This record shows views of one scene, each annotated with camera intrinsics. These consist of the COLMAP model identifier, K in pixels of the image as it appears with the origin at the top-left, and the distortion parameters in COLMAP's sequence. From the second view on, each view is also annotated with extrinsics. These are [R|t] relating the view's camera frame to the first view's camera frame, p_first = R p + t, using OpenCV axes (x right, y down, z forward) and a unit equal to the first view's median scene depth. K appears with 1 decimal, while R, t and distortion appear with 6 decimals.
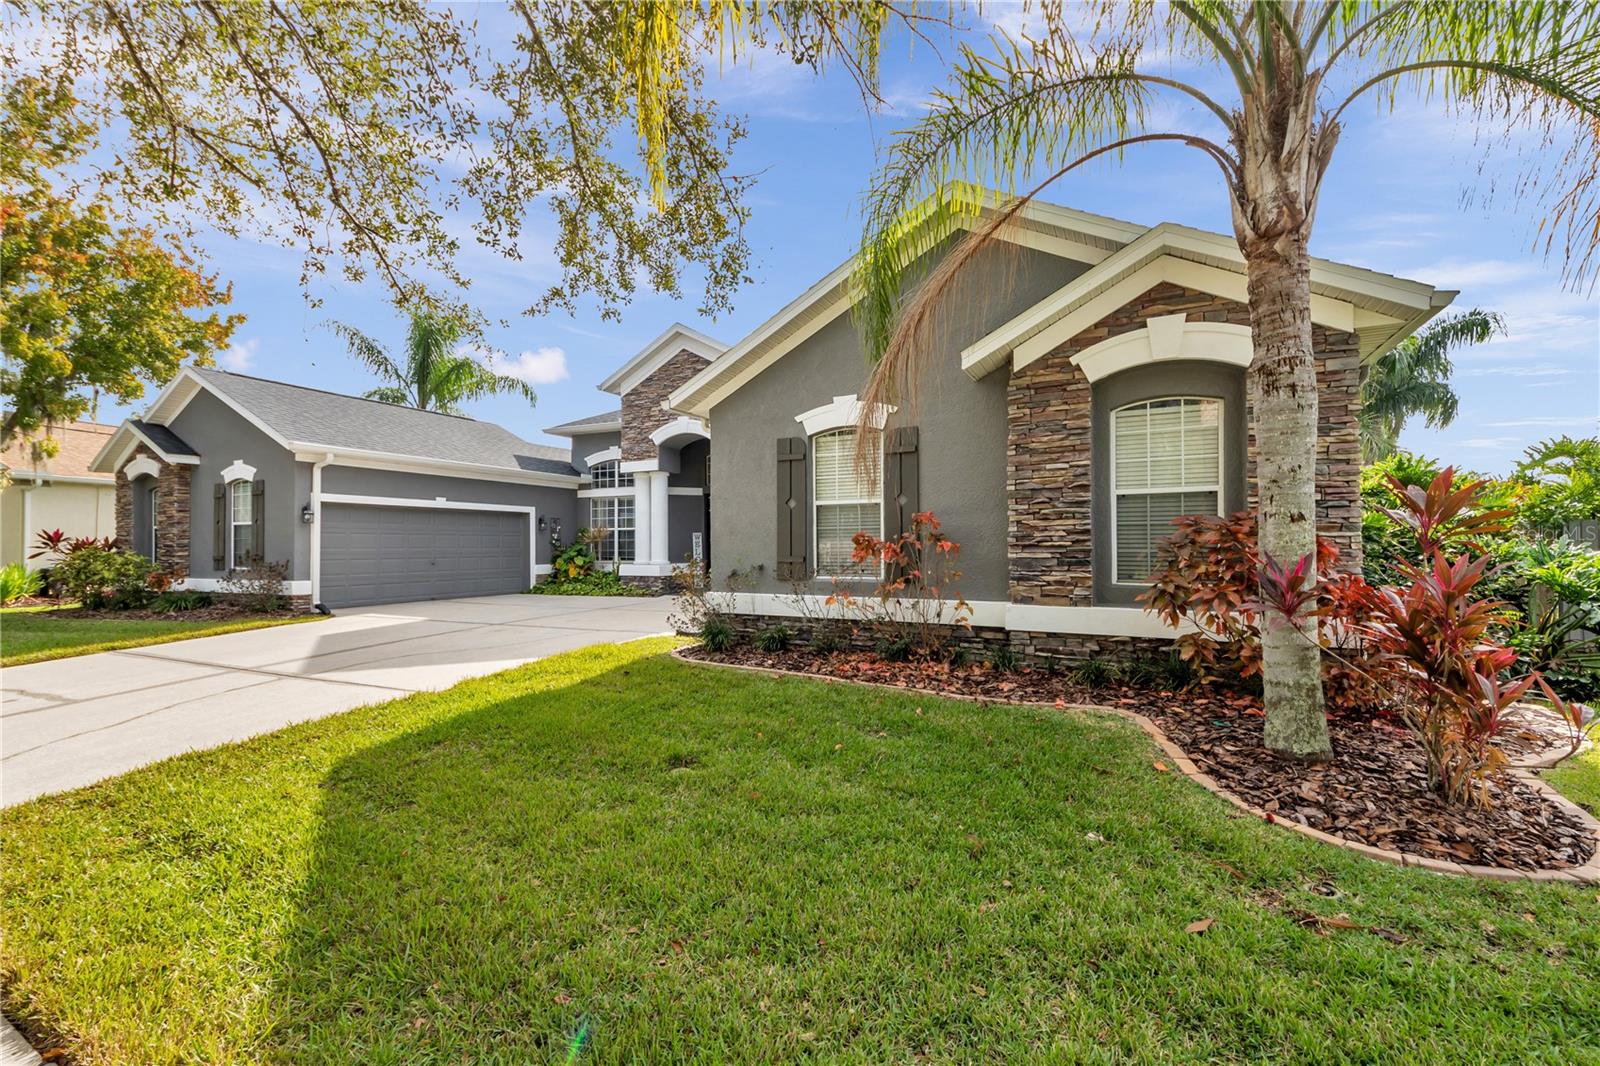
lens RADIAL K [[653.7, 0, 802.3], [0, 653.7, 515.2], [0, 0, 1]] dist [0.021676, -0.000358]
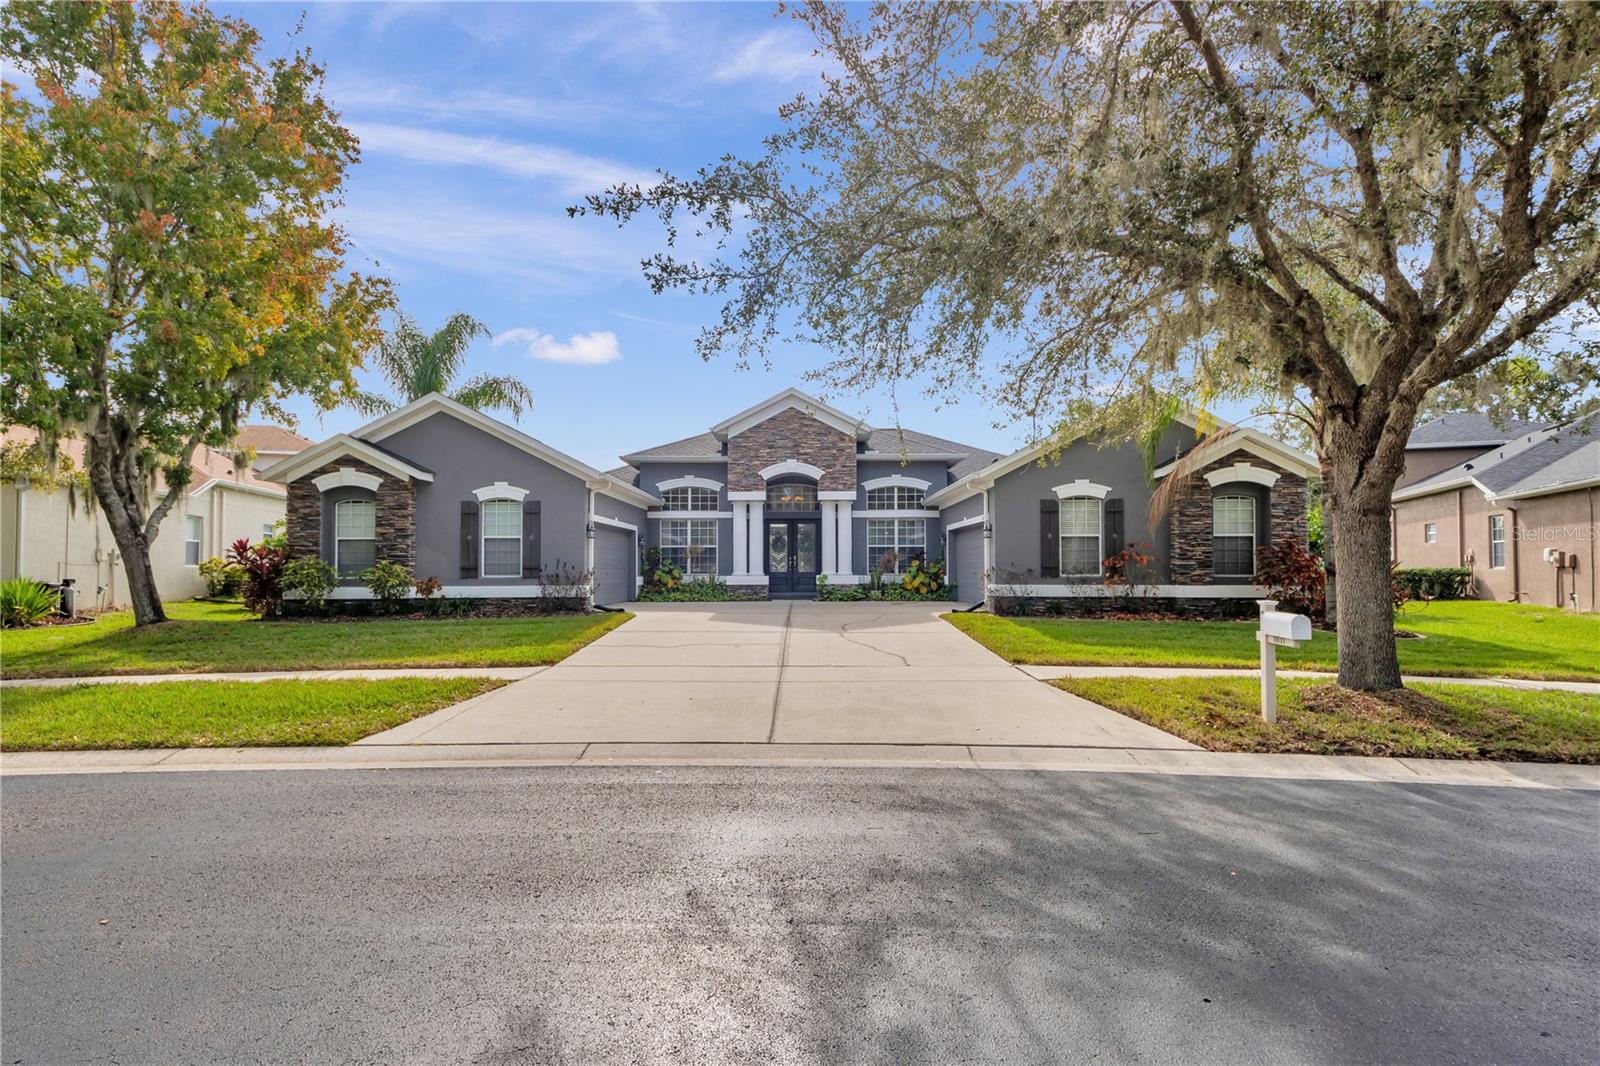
lens RADIAL K [[717.9, 0, 773.0], [0, 717.9, 511.3], [0, 0, 1]] dist [0.002560, 0.000138]
pose [[0.918238, 0.034916, 0.394487, -0.880221], [-0.021832, 0.999054, -0.037608, 0.004330], [-0.395427, 0.025920, 0.918132, -0.312429]]
